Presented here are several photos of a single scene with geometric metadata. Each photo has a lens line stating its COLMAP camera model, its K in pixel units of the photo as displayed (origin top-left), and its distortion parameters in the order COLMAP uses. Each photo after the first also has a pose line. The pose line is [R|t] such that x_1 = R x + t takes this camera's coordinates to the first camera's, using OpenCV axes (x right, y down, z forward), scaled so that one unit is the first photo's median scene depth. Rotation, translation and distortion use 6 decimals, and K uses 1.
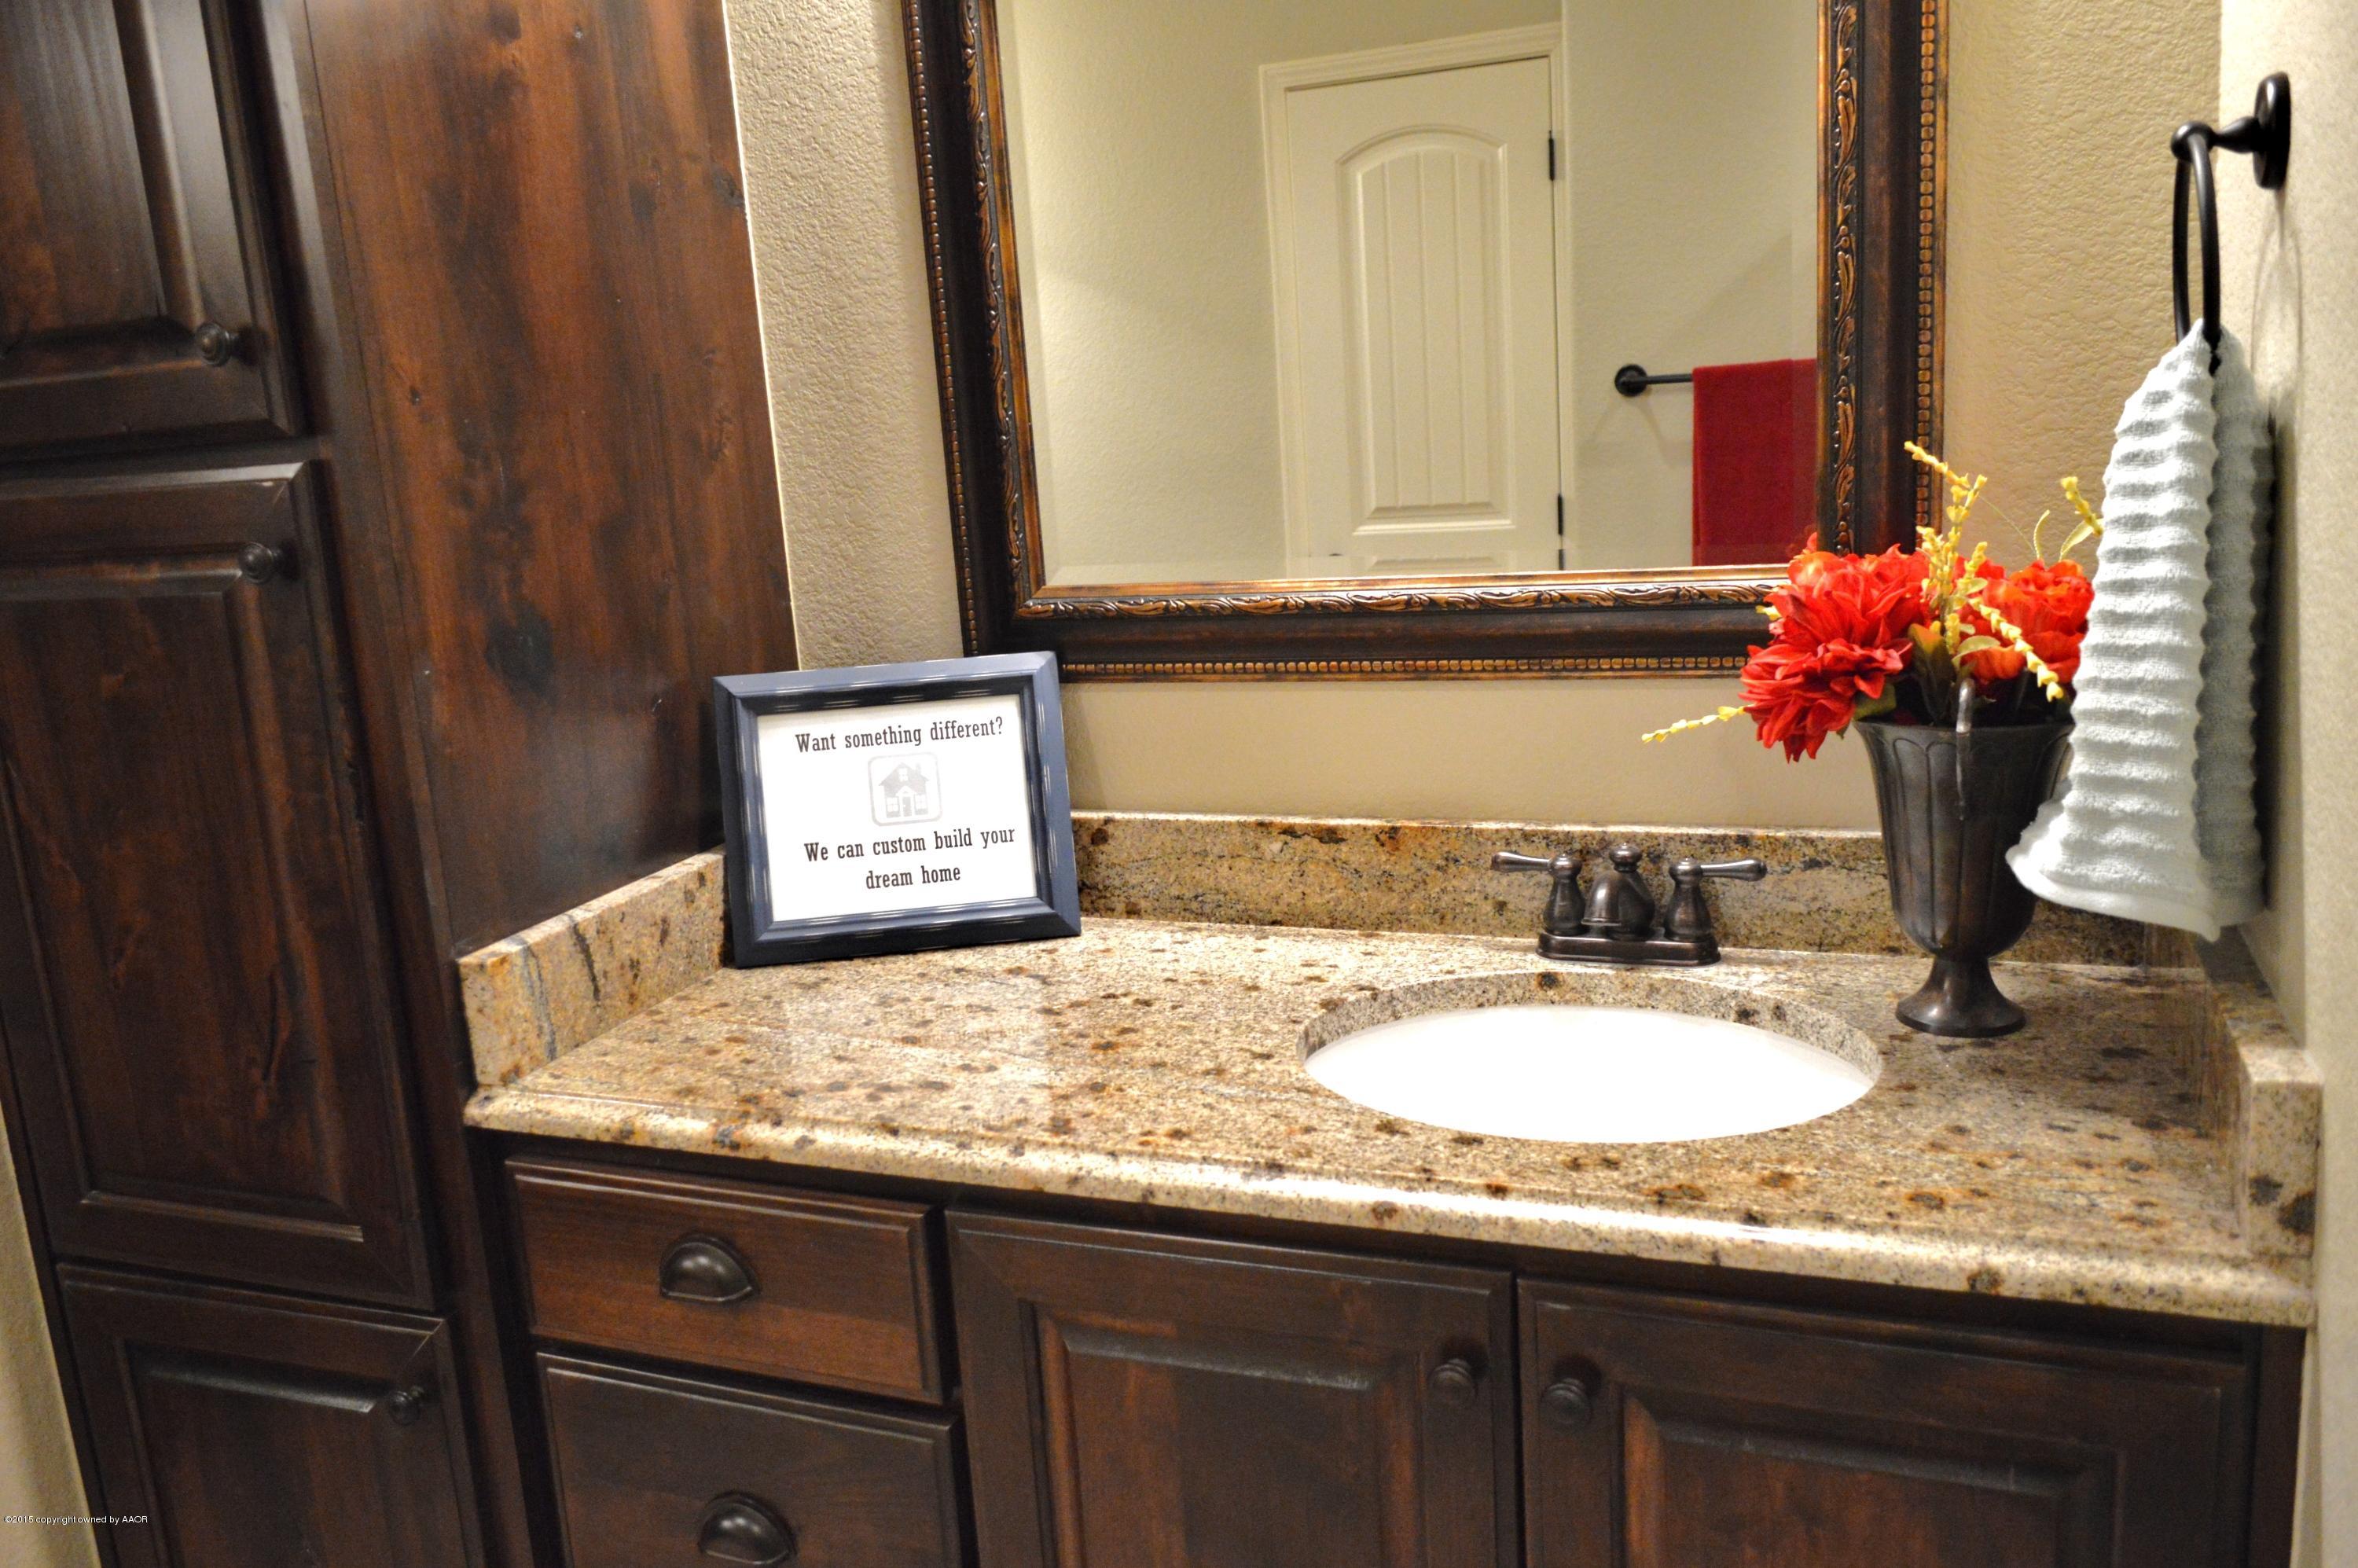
lens RADIAL K [[1863.2, 0, 1179.0], [0, 1863.2, 784.0], [0, 0, 1]] dist [-0.010604, 0.003062]
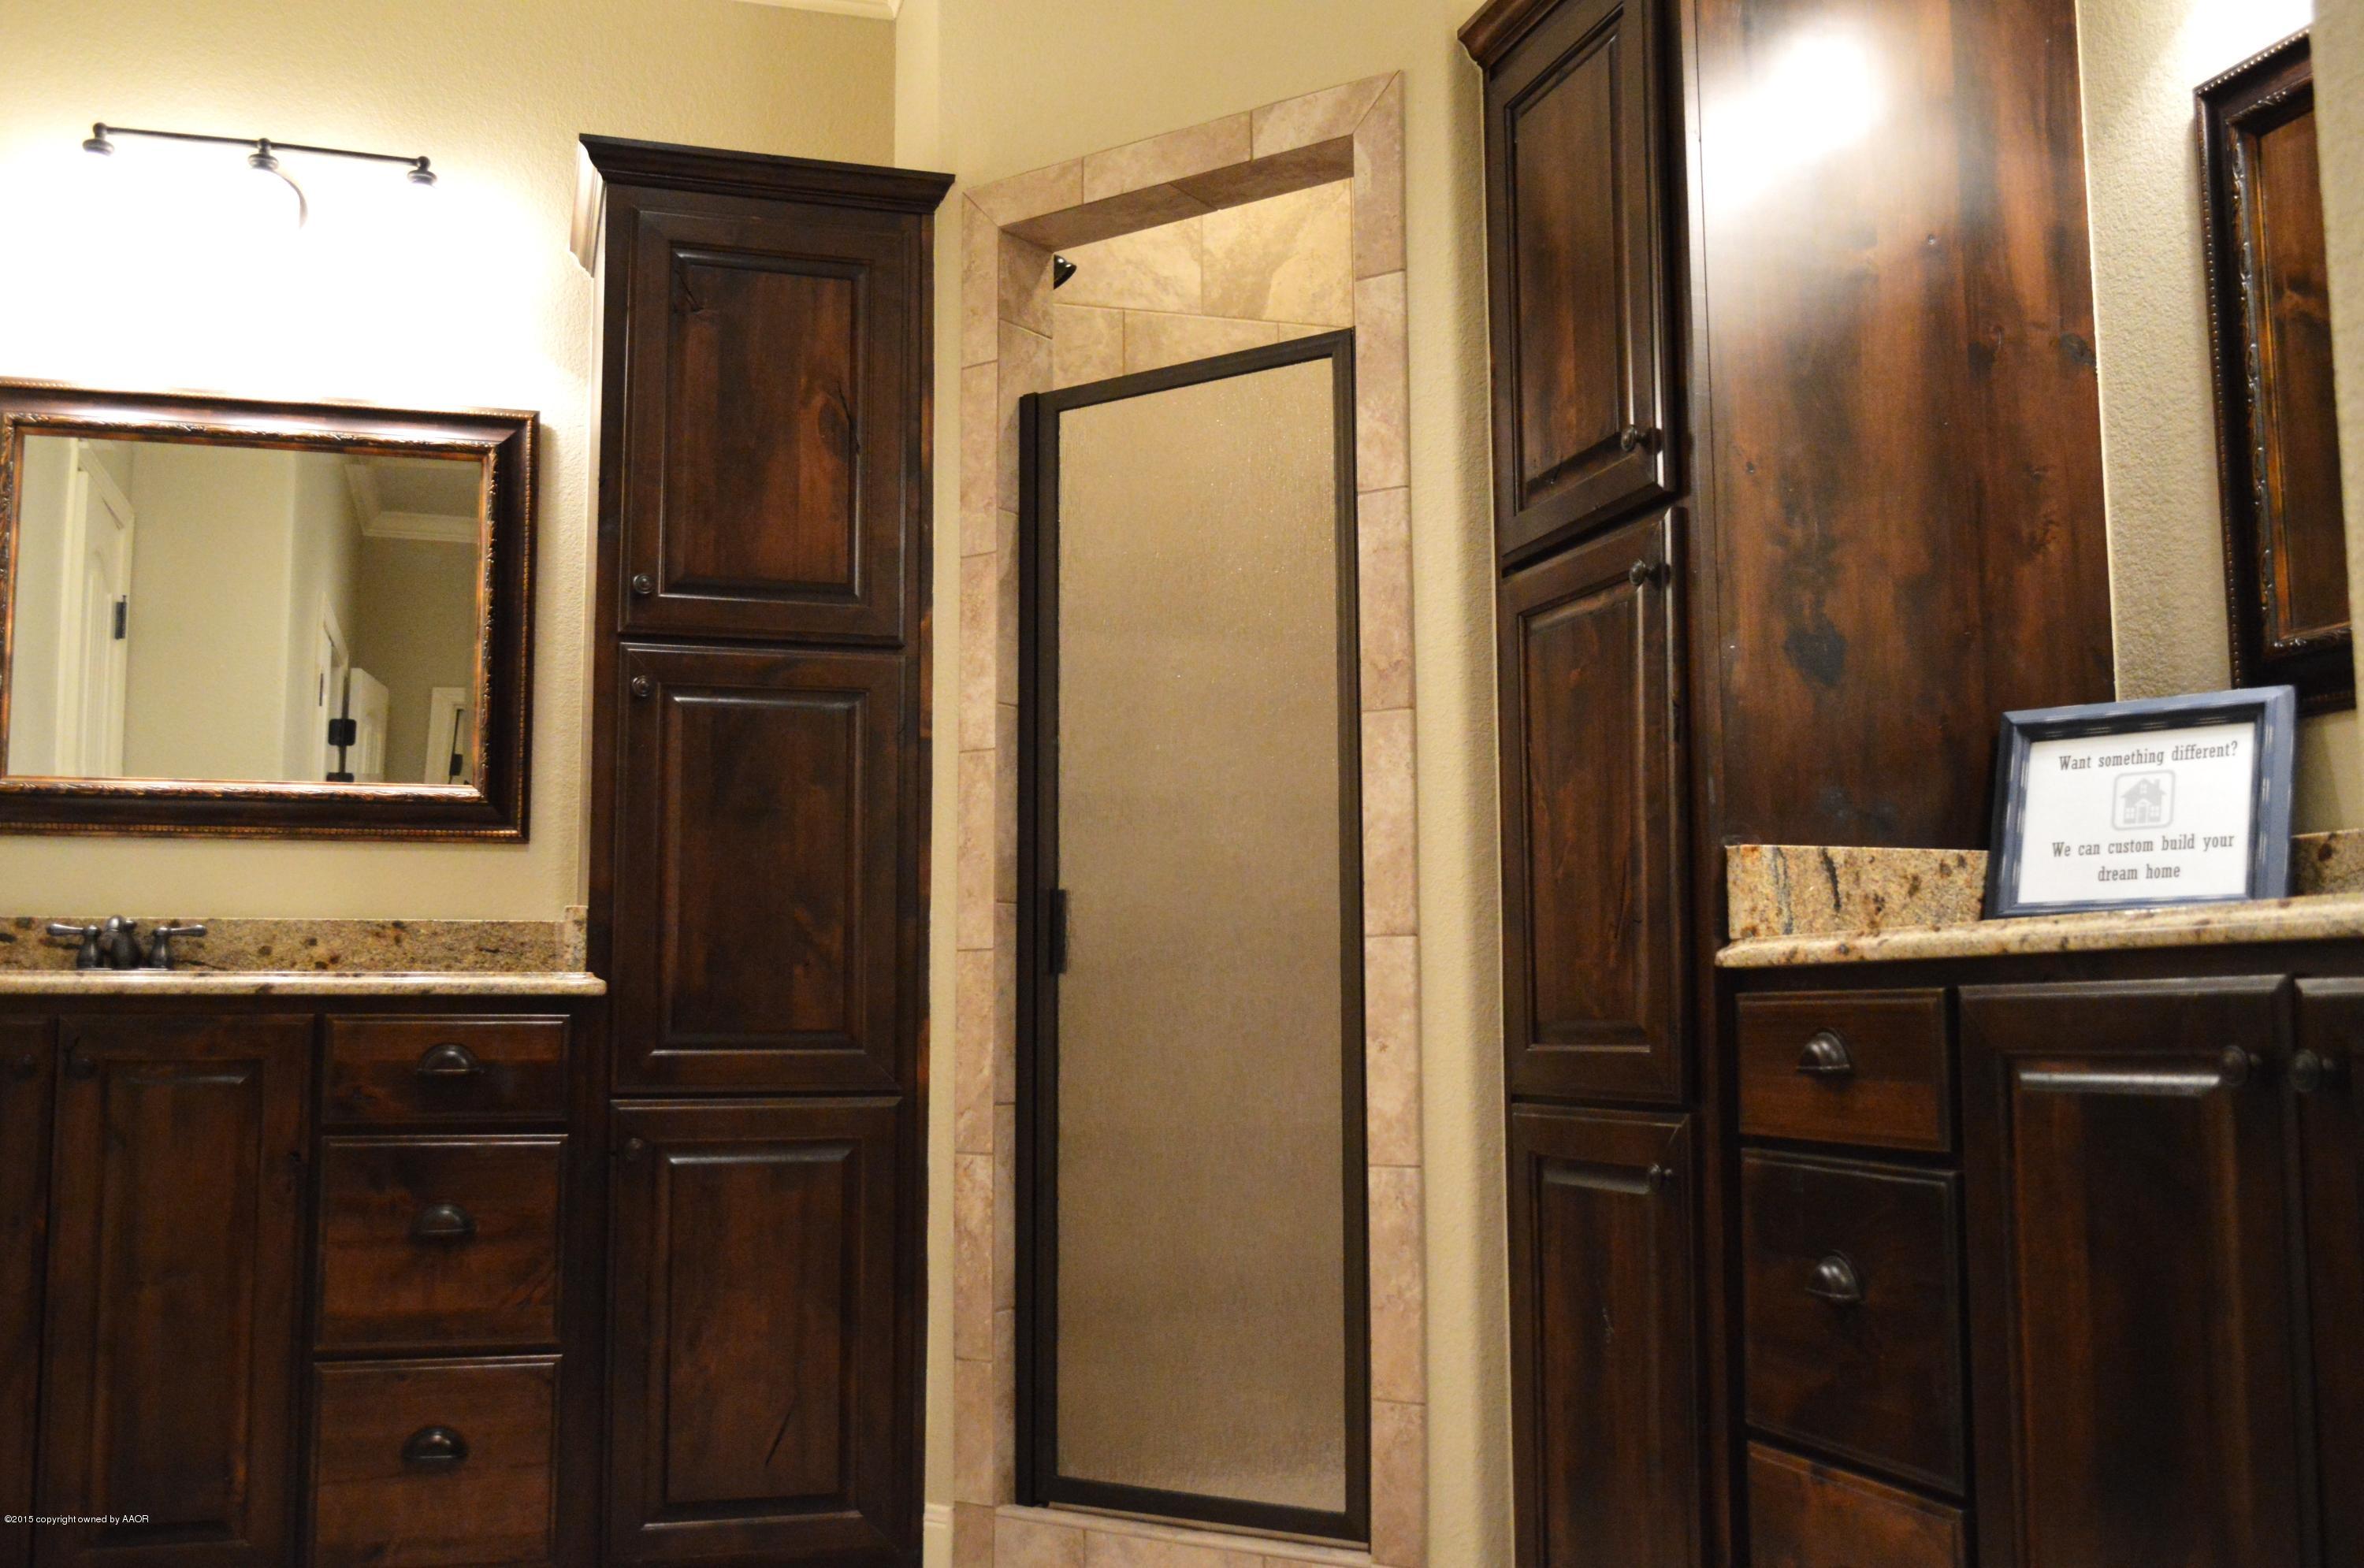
lens RADIAL K [[2243.4, 0, 1182.0], [0, 2243.4, 784.0], [0, 0, 1]] dist [-0.016177, -0.014049]
pose [[0.616597, -0.021030, -0.786998, 0.580884], [-0.200837, 0.962367, -0.183068, 0.369144], [0.761231, 0.270938, 0.589169, -0.275068]]
